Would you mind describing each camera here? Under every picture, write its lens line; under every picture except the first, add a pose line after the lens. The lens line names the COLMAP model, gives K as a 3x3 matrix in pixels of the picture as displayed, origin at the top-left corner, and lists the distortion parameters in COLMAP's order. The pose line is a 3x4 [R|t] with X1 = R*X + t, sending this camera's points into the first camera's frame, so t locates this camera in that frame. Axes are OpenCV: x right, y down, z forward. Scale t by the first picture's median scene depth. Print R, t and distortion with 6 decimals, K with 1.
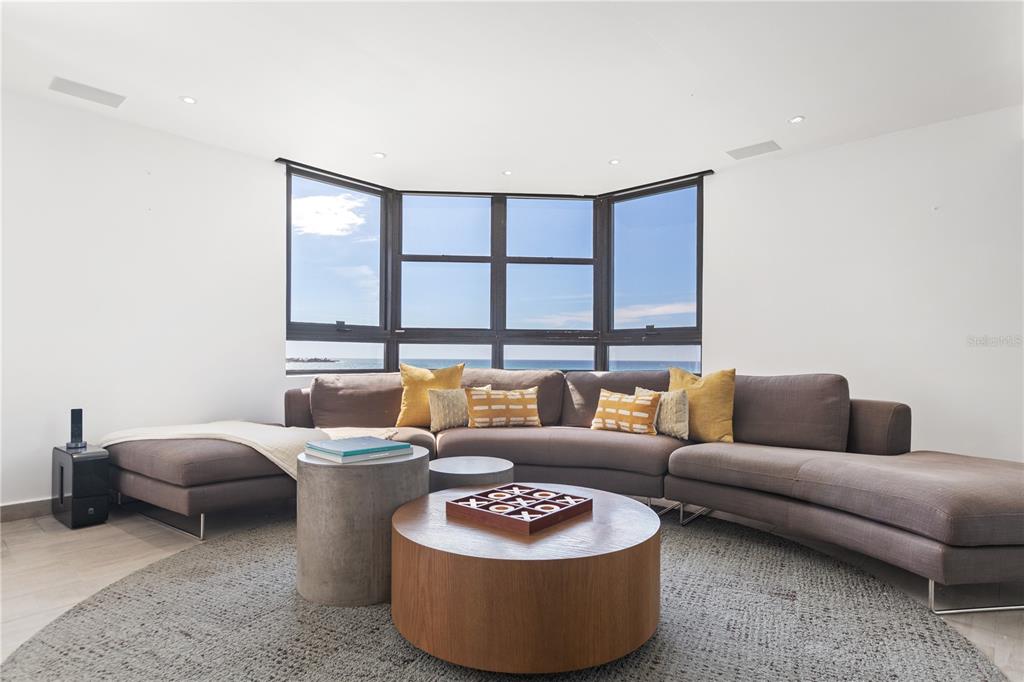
lens RADIAL K [[555.3, 0, 514.1], [0, 555.3, 356.7], [0, 0, 1]] dist [0.003500, -0.003403]
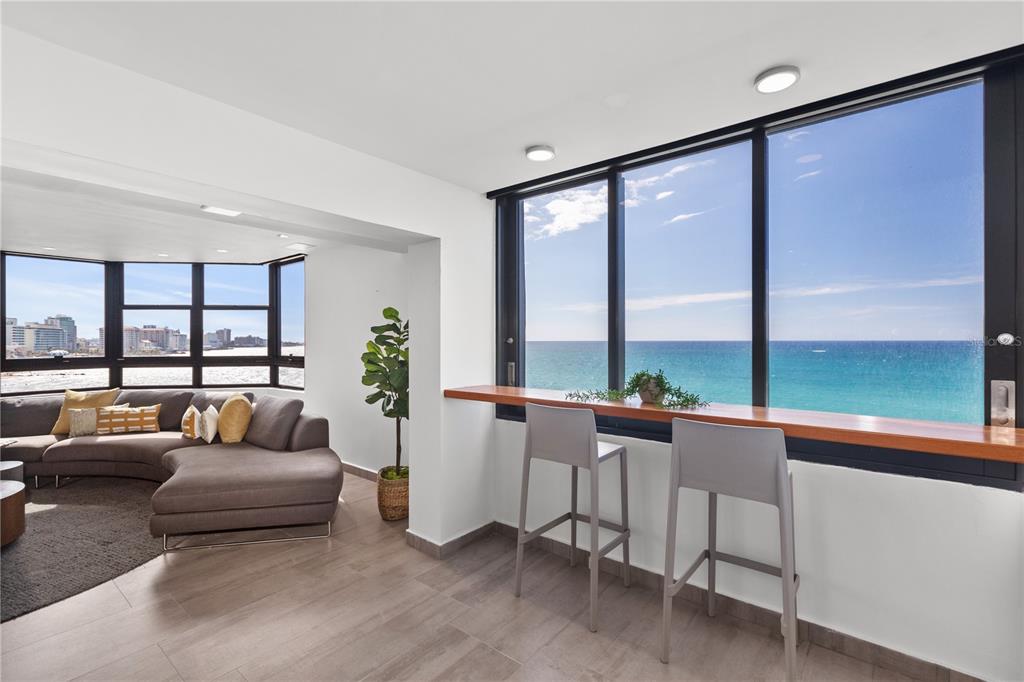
lens RADIAL K [[465.4, 0, 512.1], [0, 465.4, 339.0], [0, 0, 1]] dist [0.005313, -0.001240]
pose [[0.998655, -0.012477, 0.050330, 0.954483], [0.012453, 0.999922, 0.000790, -0.113352], [-0.050336, -0.000162, 0.998732, -0.307966]]
